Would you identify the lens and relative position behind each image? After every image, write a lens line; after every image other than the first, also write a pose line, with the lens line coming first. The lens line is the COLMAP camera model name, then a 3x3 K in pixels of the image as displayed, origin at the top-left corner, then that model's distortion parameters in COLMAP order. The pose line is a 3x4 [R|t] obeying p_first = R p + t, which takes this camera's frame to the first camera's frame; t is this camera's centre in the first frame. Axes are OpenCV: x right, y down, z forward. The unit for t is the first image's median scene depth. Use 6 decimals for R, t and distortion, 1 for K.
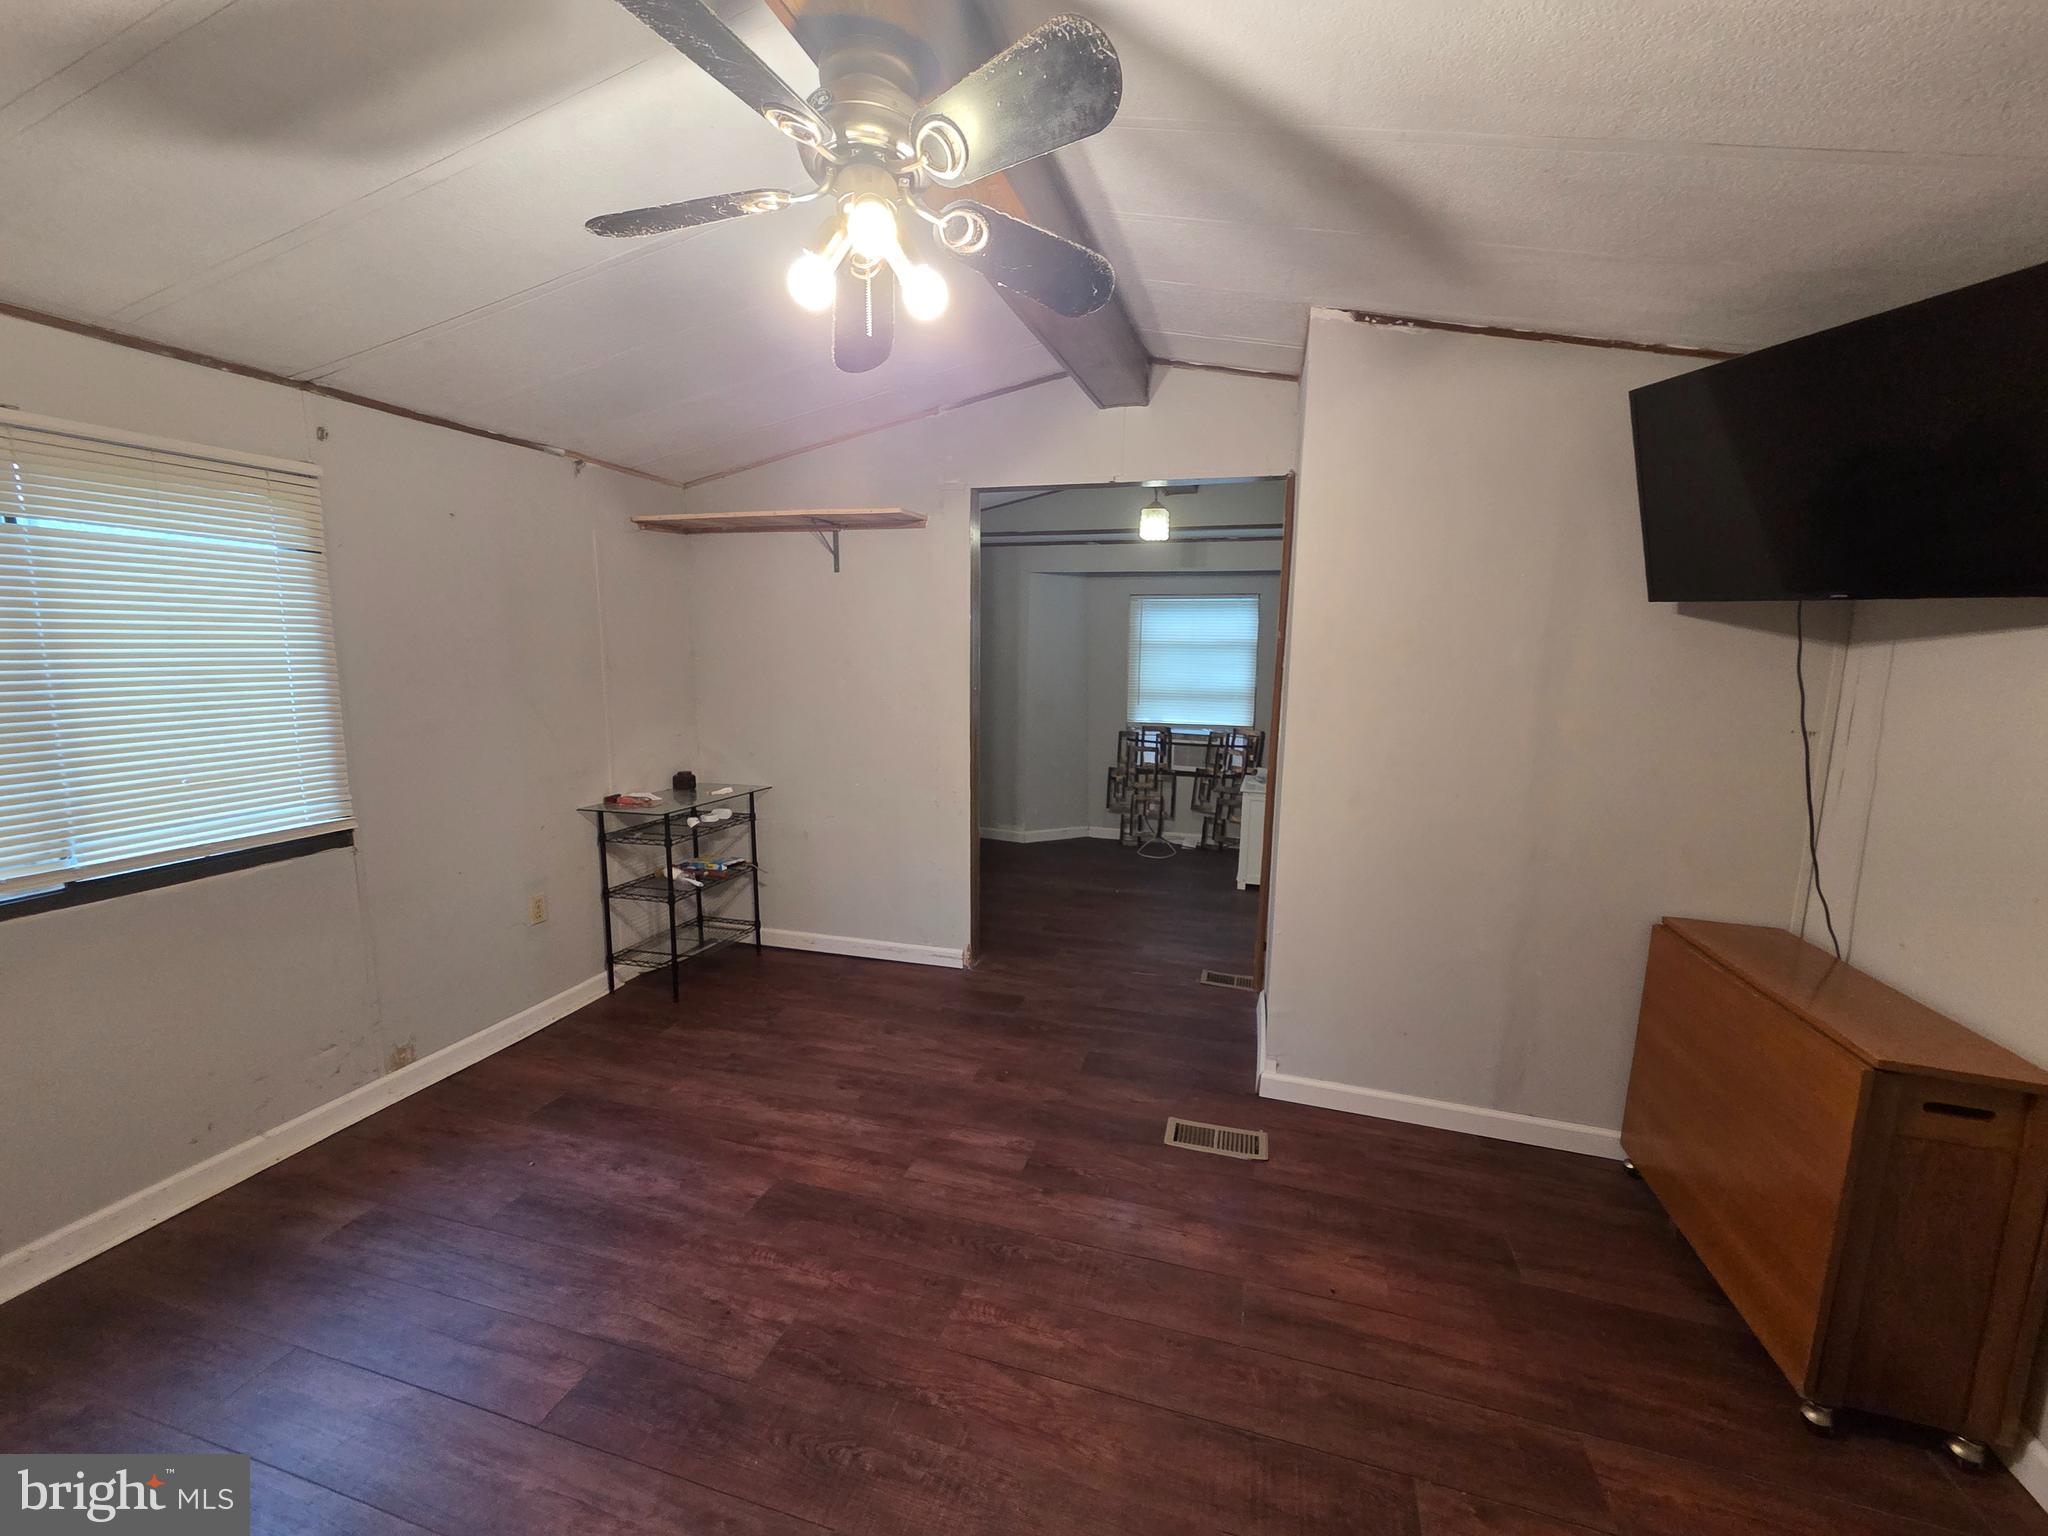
lens RADIAL K [[840.1, 0, 1025.3], [0, 840.1, 767.2], [0, 0, 1]] dist [0.006717, -0.000045]
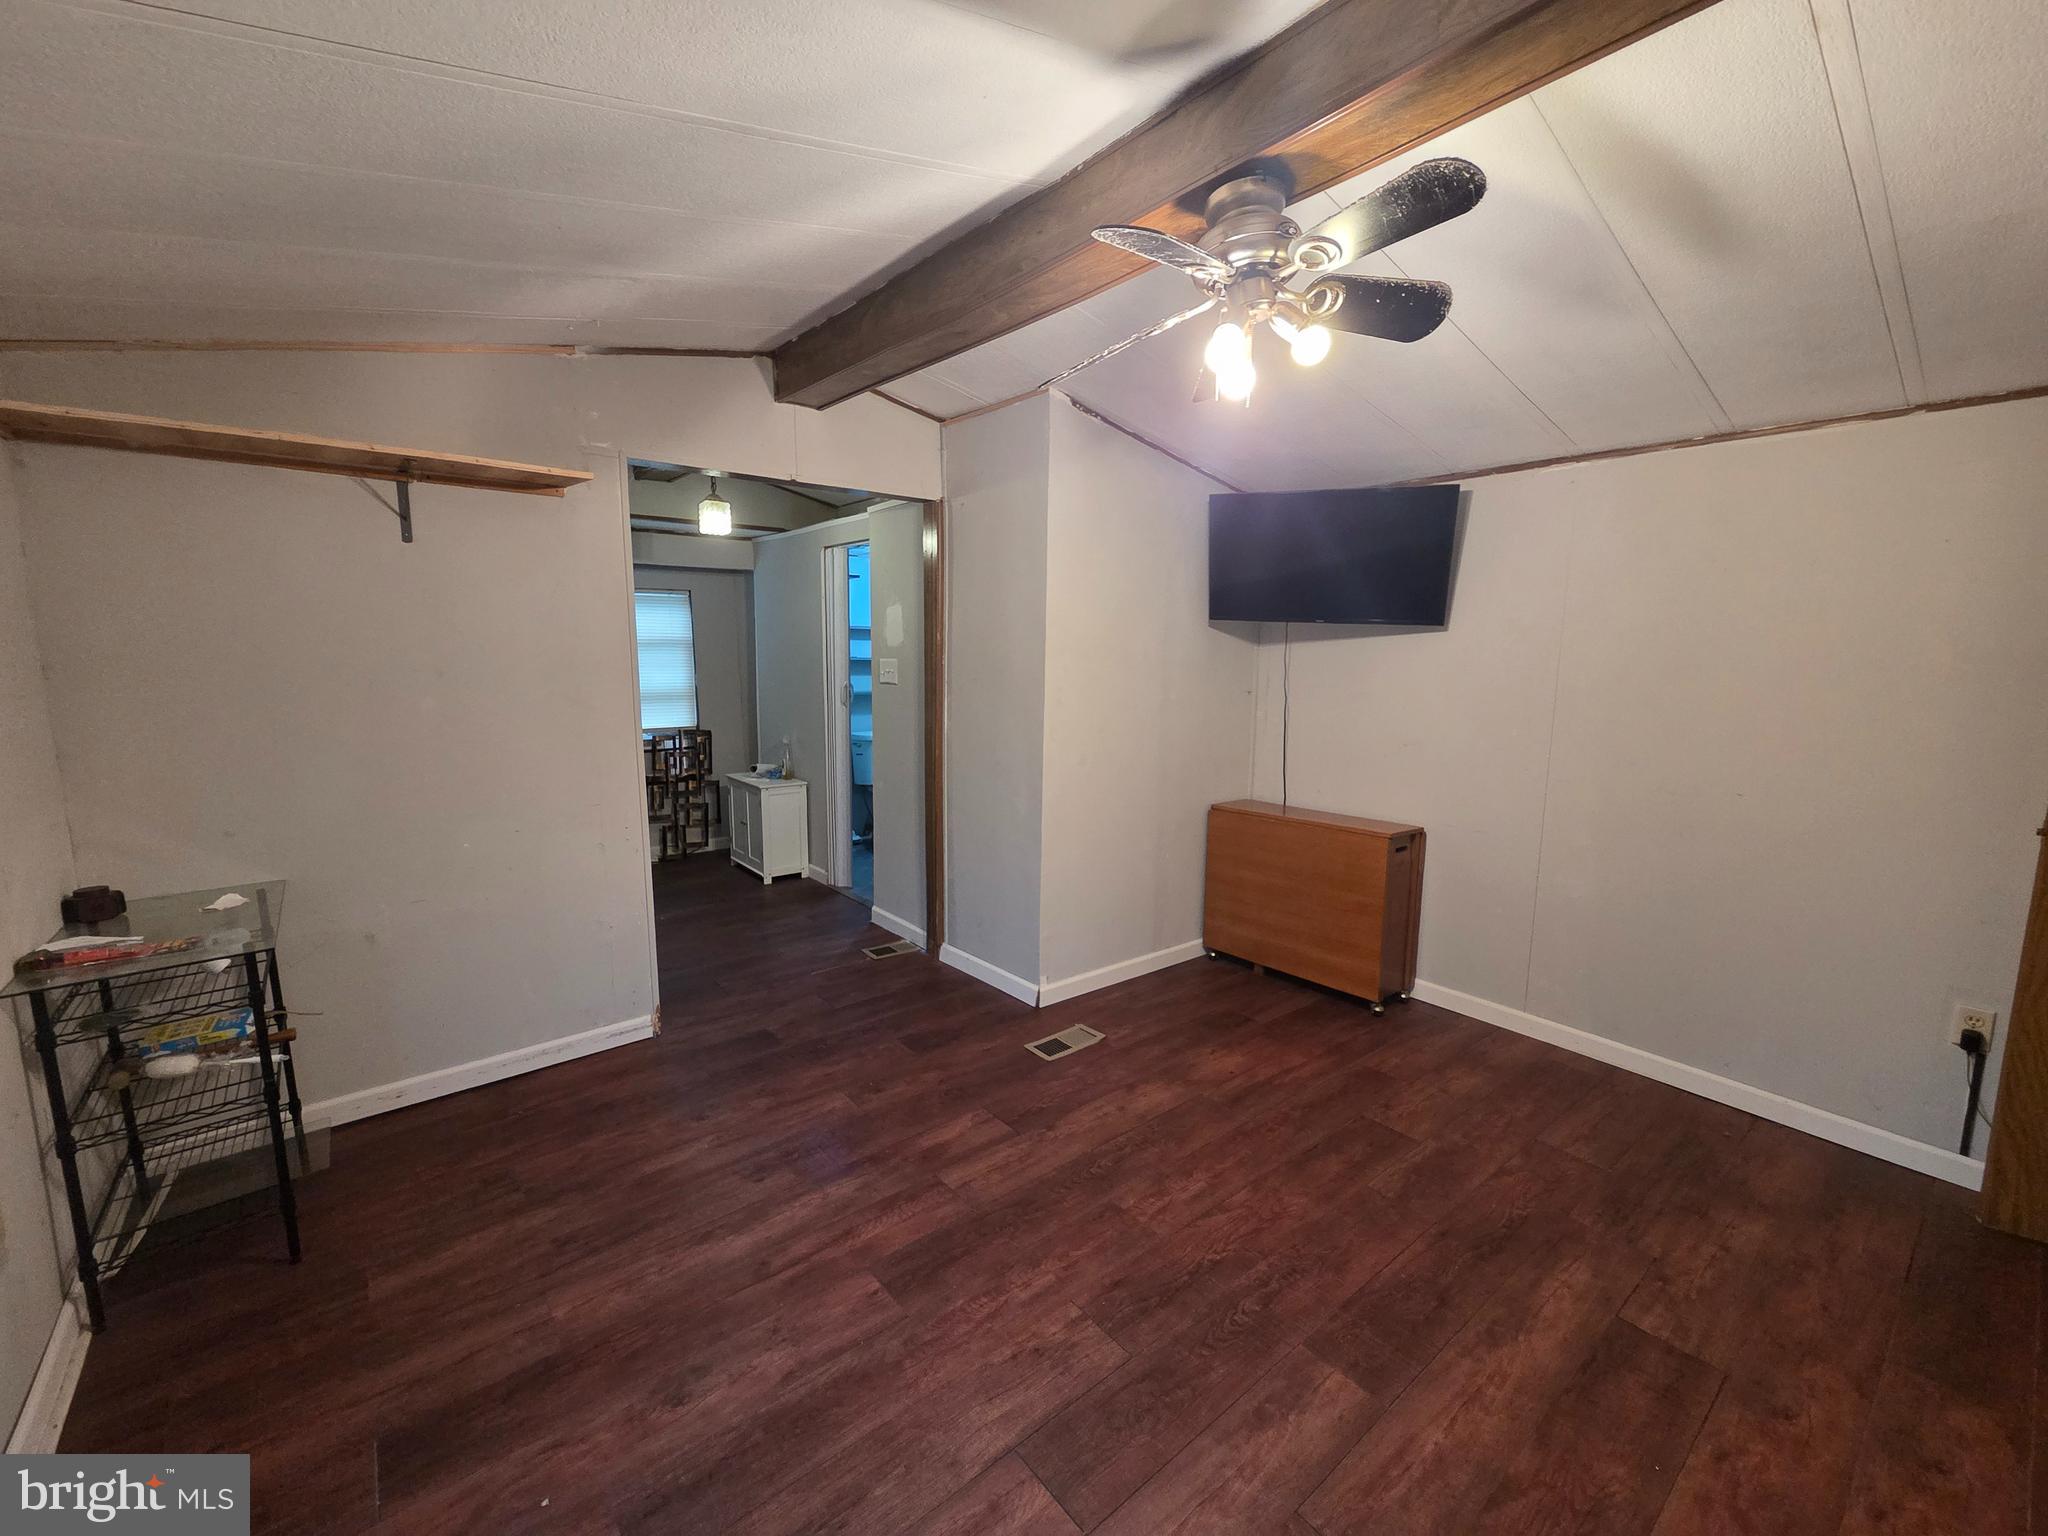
lens RADIAL K [[840.1, 0, 1027.0], [0, 840.1, 769.2], [0, 0, 1]] dist [0.006717, -0.000045]
pose [[0.560691, -0.129013, 0.817913, -0.827995], [0.120623, 0.989976, 0.073464, -0.062768], [-0.819192, 0.057469, 0.570633, 0.330758]]
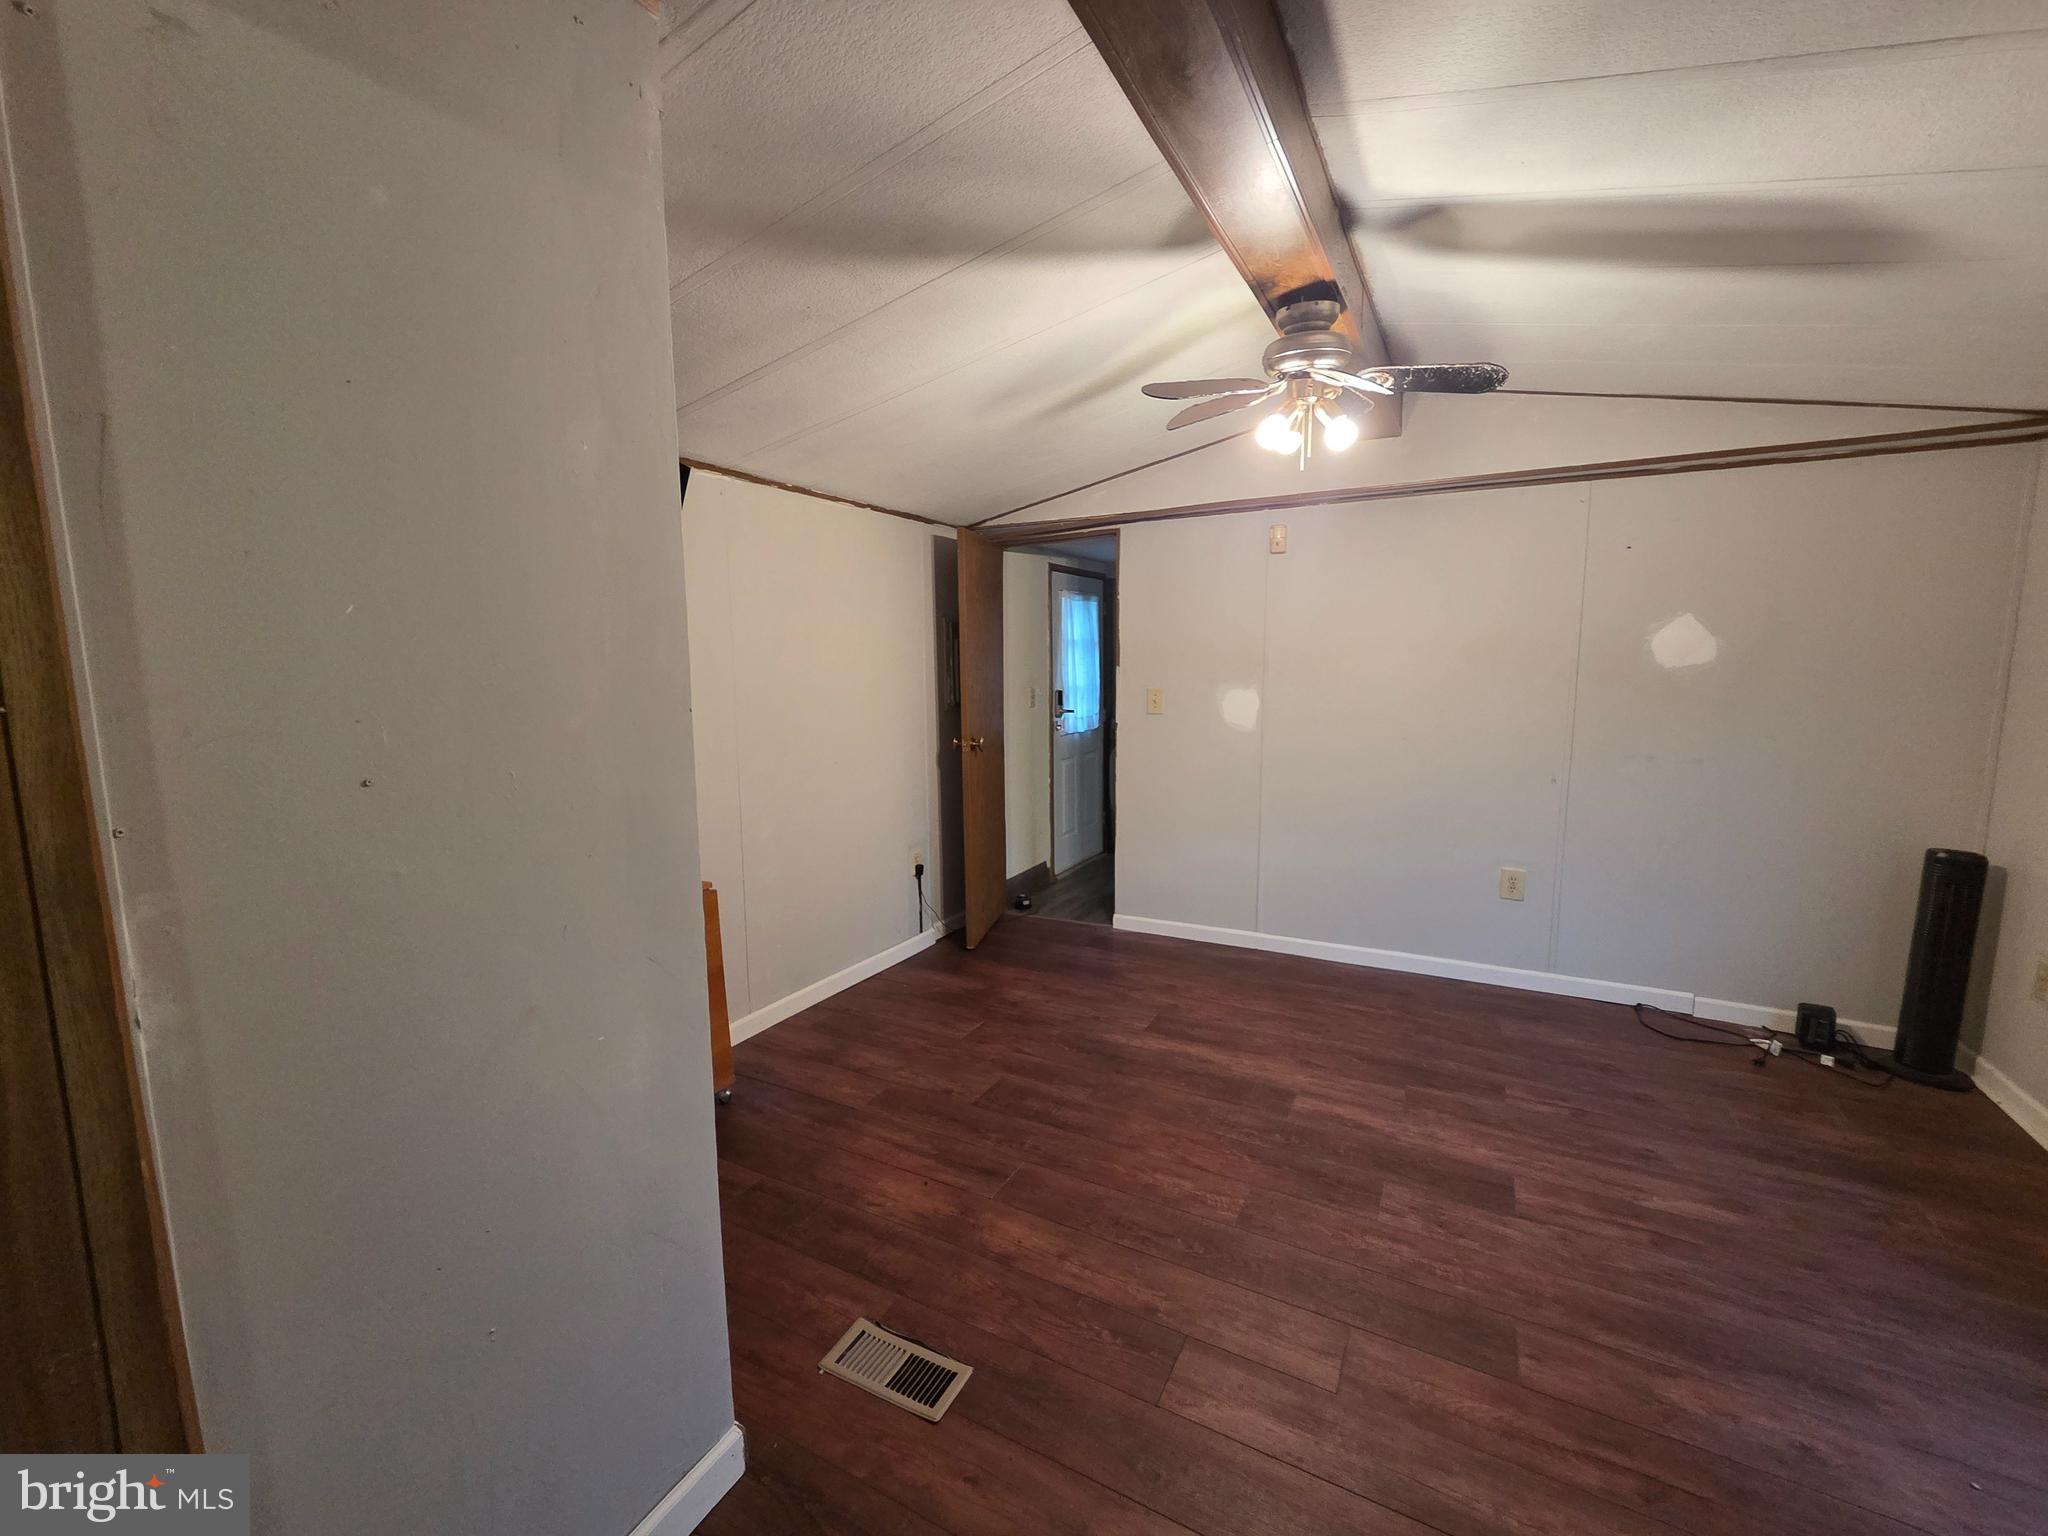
lens RADIAL K [[840.1, 0, 1027.3], [0, 840.1, 770.7], [0, 0, 1]] dist [0.006717, -0.000045]
pose [[-0.980405, -0.030738, 0.194580, 0.001343], [0.024870, 0.960535, 0.277046, -0.234798], [-0.195416, 0.276457, -0.940949, 1.595943]]
